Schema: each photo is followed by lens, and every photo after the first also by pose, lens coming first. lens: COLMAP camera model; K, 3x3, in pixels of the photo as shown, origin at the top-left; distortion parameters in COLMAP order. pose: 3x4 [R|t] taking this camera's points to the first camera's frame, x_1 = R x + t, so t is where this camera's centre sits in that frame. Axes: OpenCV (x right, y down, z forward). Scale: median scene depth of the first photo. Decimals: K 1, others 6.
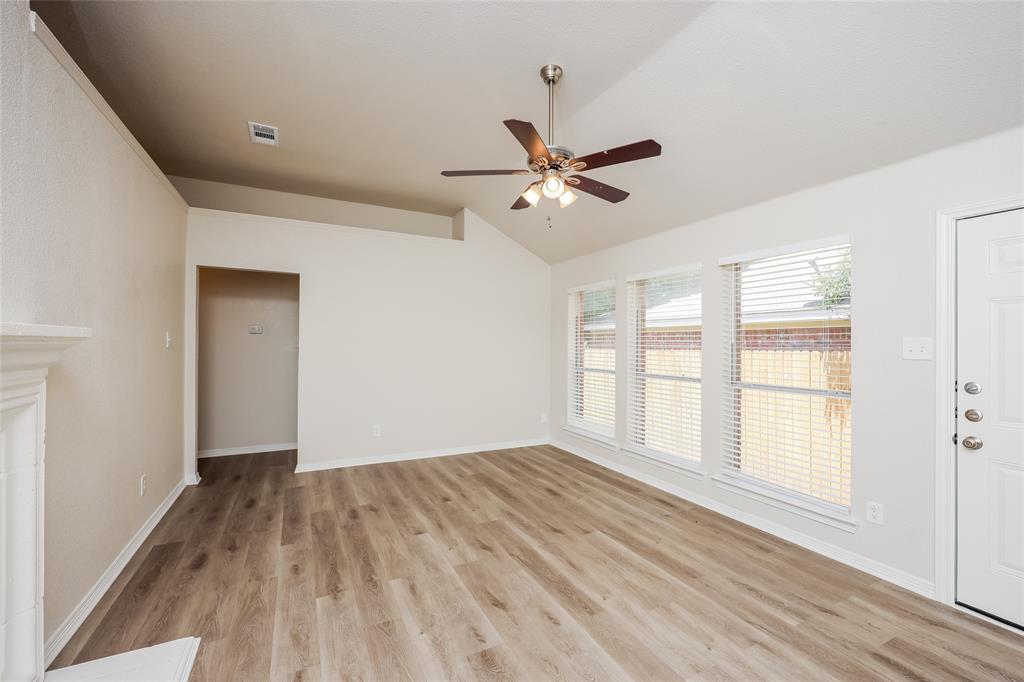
lens RADIAL K [[422.3, 0, 511.0], [0, 422.3, 342.1], [0, 0, 1]] dist [0.000560, -0.000471]
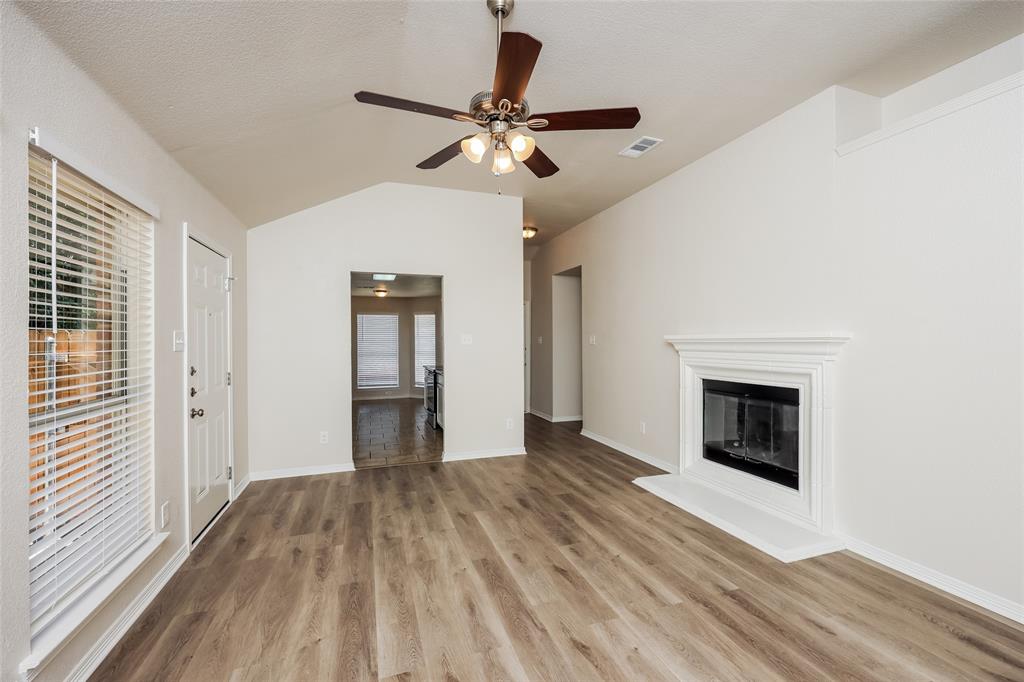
lens RADIAL K [[422.3, 0, 510.4], [0, 422.3, 340.9], [0, 0, 1]] dist [0.000560, -0.000471]
pose [[-0.990426, -0.005496, 0.137933, -0.045555], [-0.006109, 0.999973, -0.004022, 0.012947], [-0.137907, -0.004826, -0.990433, 2.033780]]
